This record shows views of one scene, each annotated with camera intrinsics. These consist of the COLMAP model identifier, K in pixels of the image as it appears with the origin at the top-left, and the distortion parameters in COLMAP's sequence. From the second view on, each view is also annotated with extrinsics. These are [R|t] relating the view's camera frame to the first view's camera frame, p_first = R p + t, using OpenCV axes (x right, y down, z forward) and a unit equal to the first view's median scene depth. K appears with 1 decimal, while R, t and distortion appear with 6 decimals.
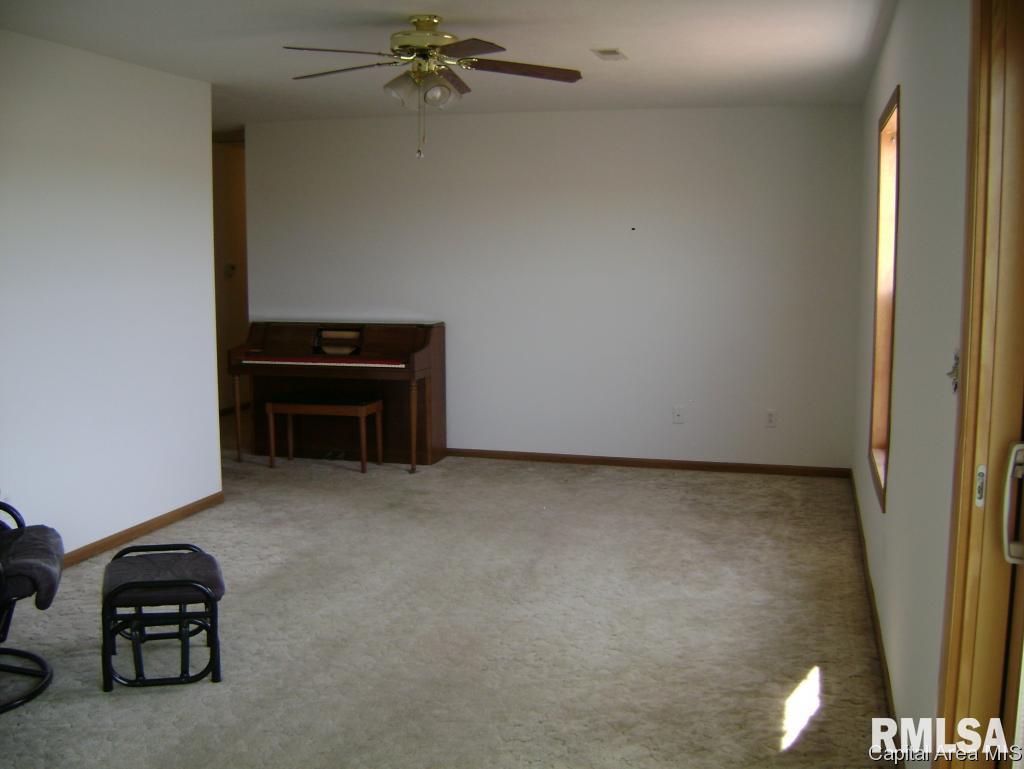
lens RADIAL K [[1053.7, 0, 512.0], [0, 1053.7, 384.5], [0, 0, 1]] dist [-0.153973, 0.095617]
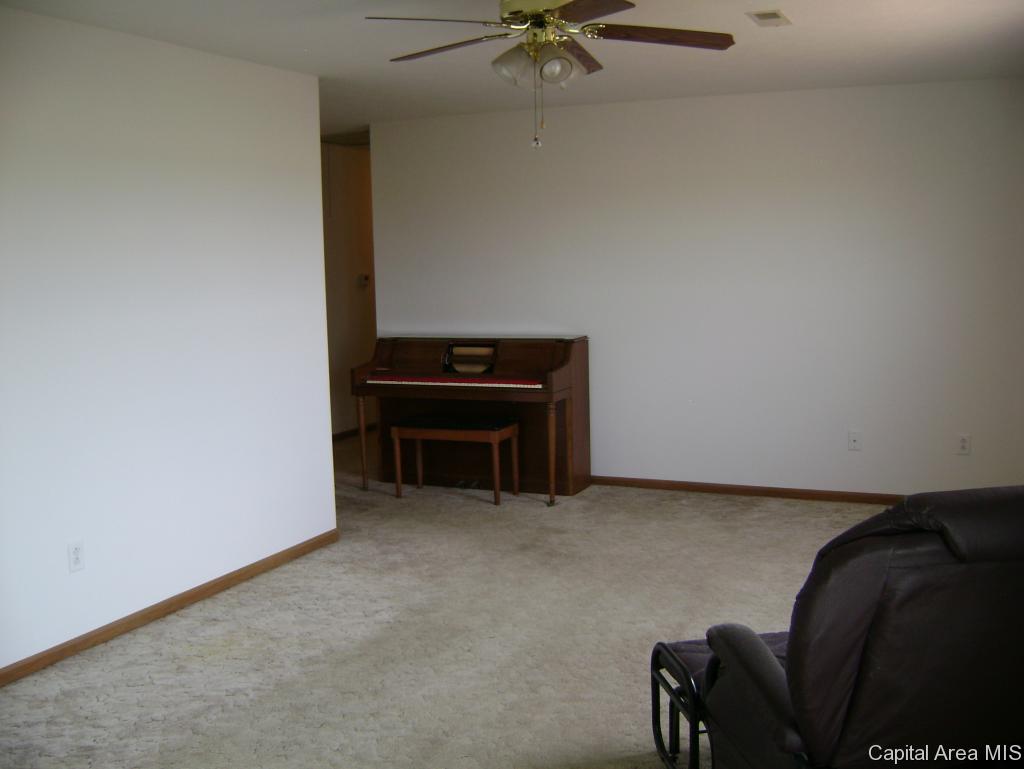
lens RADIAL K [[1053.7, 0, 512.0], [0, 1053.7, 384.5], [0, 0, 1]] dist [-0.153973, 0.095617]
pose [[0.987985, -0.006172, -0.154428, 0.013032], [0.005790, 0.999979, -0.002924, -0.019028], [0.154442, 0.001995, 0.988000, 0.126628]]
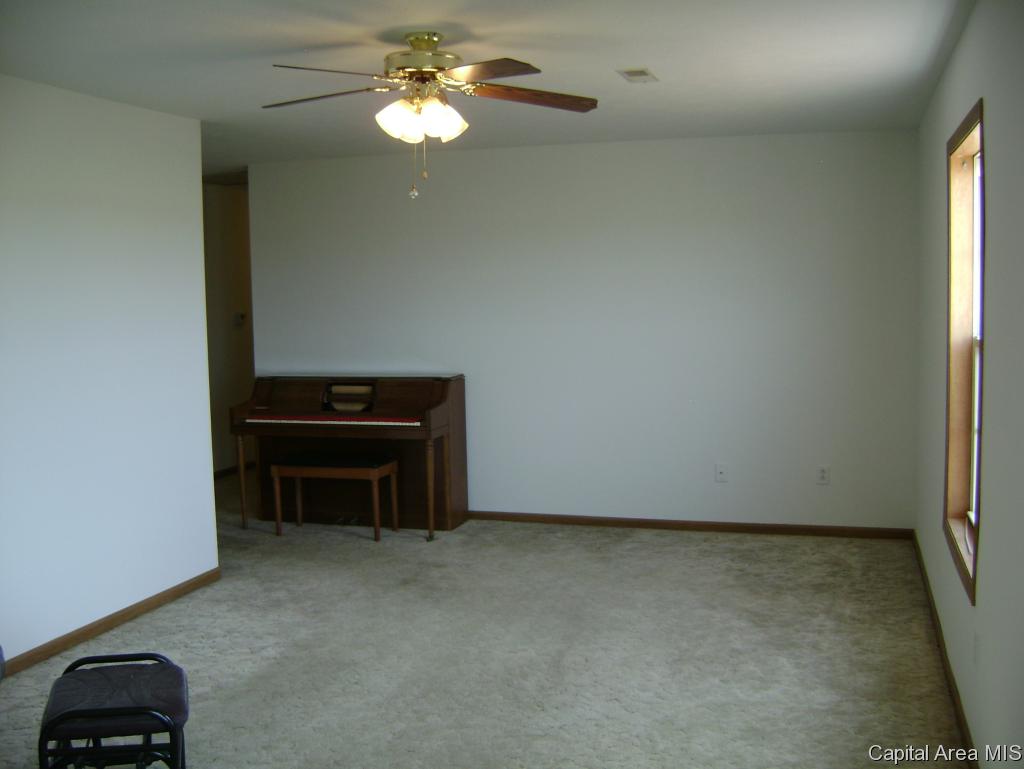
lens RADIAL K [[1053.7, 0, 512.0], [0, 1053.7, 384.5], [0, 0, 1]] dist [-0.153973, 0.095617]
pose [[0.999339, -0.016580, -0.032338, 0.009293], [0.015440, 0.999261, -0.035188, -0.021045], [0.032897, 0.034665, 0.998857, 0.099386]]
